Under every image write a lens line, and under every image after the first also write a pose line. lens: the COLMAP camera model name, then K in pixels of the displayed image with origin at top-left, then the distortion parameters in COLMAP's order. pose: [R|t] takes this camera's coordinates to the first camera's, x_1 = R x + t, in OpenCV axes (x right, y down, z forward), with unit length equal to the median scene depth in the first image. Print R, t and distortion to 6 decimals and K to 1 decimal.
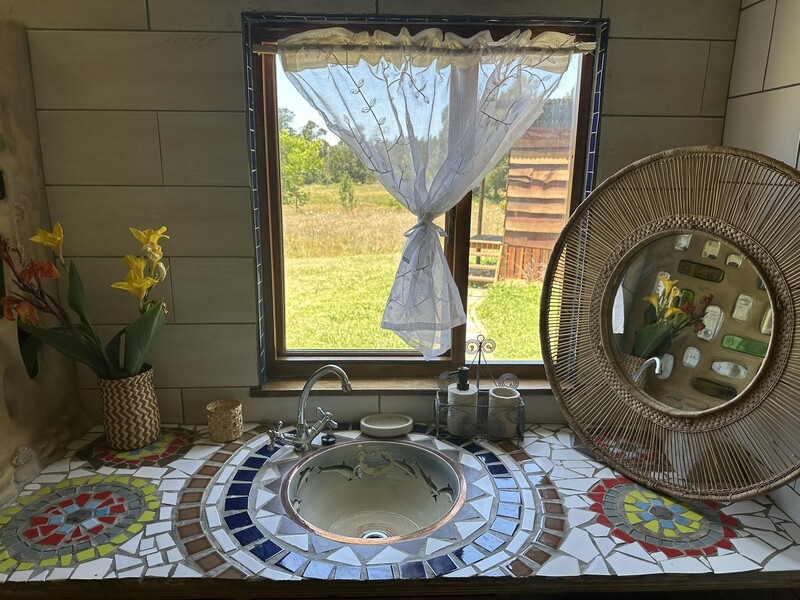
lens RADIAL K [[570.7, 0, 384.6], [0, 570.7, 300.6], [0, 0, 1]] dist [-0.000140, -0.002576]
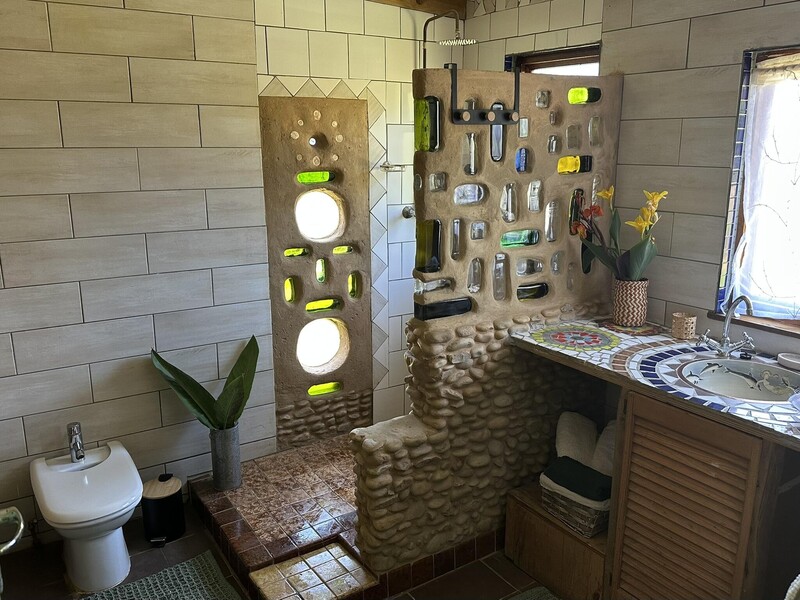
lens RADIAL K [[644.4, 0, 400.0], [0, 644.4, 300.0], [0, 0, 1]] dist [-0.000702, -0.163289]
pose [[0.526158, 0.183622, -0.830326, 0.779602], [-0.182211, 0.978076, 0.100833, 0.125078], [0.830636, 0.098240, 0.548080, -0.581323]]
